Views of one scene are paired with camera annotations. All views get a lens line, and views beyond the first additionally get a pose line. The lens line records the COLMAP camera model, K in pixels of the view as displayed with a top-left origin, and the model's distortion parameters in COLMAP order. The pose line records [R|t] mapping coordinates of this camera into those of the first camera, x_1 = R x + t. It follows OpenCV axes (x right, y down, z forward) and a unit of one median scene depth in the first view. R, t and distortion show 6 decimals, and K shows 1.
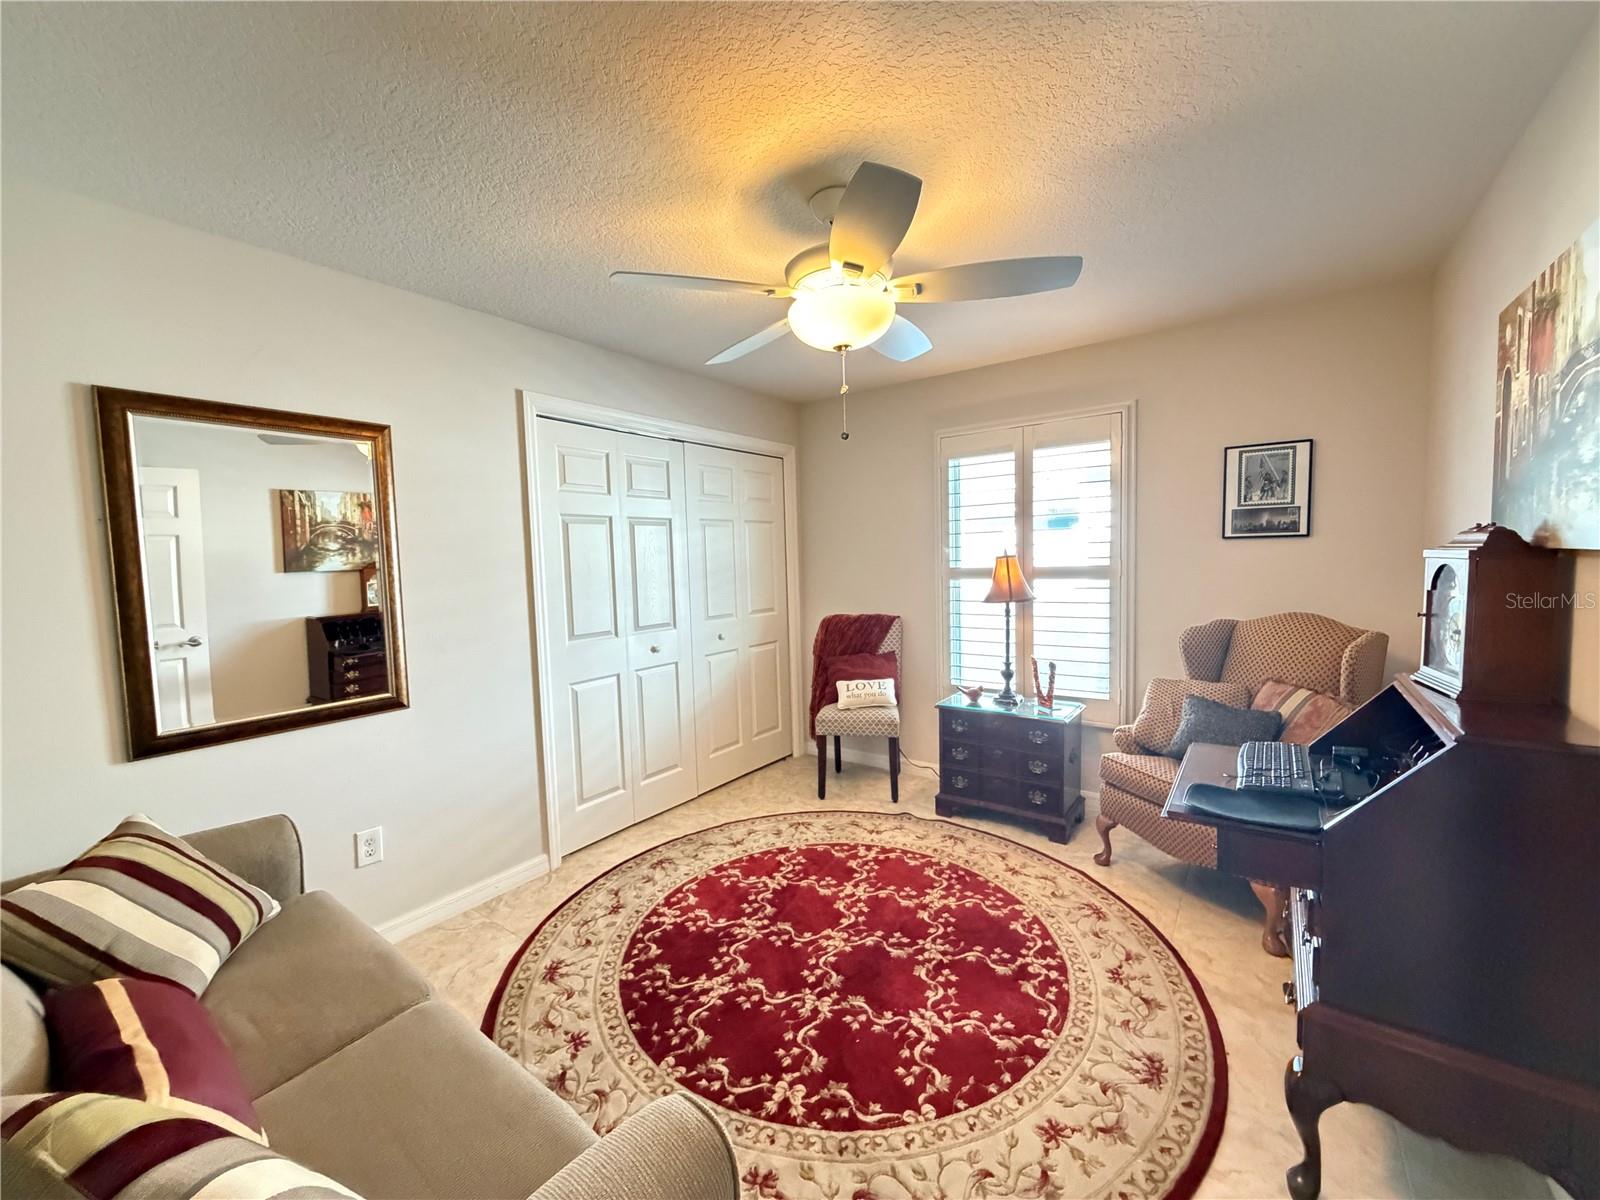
lens RADIAL K [[637.7, 0, 795.0], [0, 637.7, 600.3], [0, 0, 1]] dist [0.000278, 0.000663]
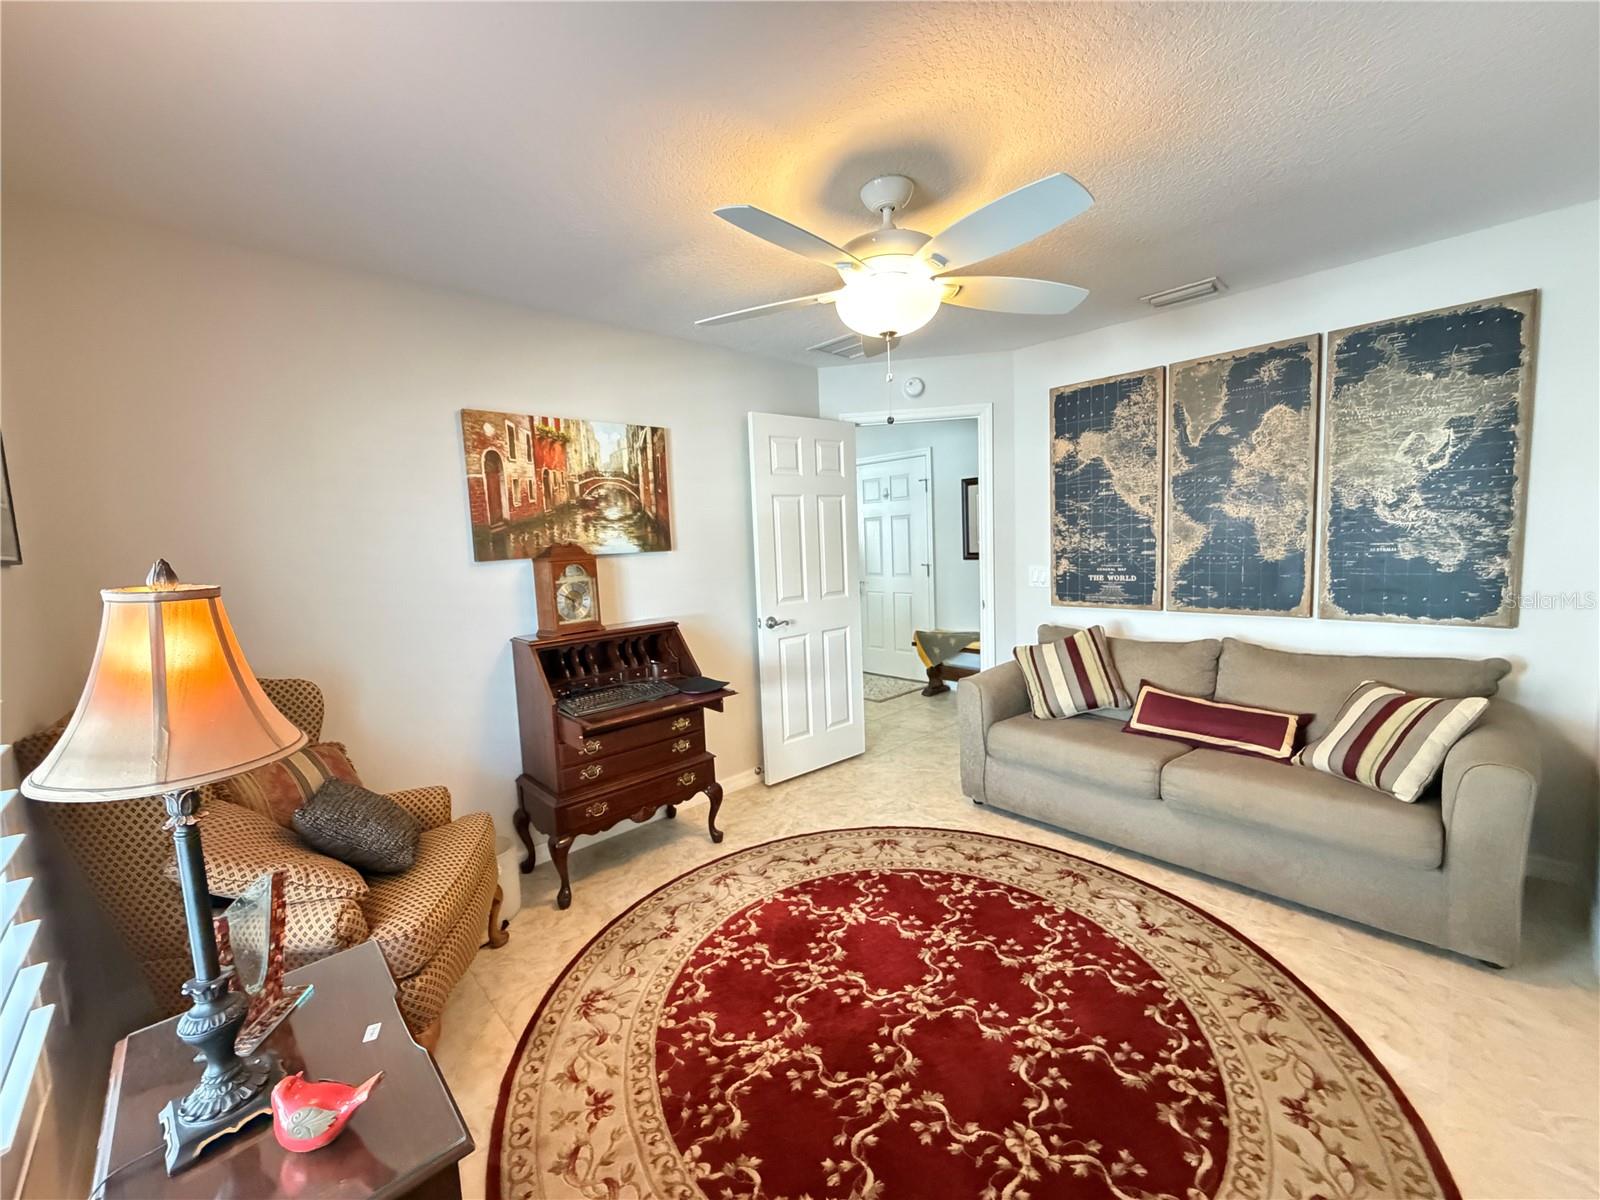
lens RADIAL K [[637.7, 0, 795.0], [0, 637.7, 600.3], [0, 0, 1]] dist [0.000278, 0.000663]
pose [[-0.980432, 0.052229, 0.189801, 0.049042], [0.082744, 0.984190, 0.156598, -0.143172], [-0.178622, 0.169239, -0.969254, 2.048183]]
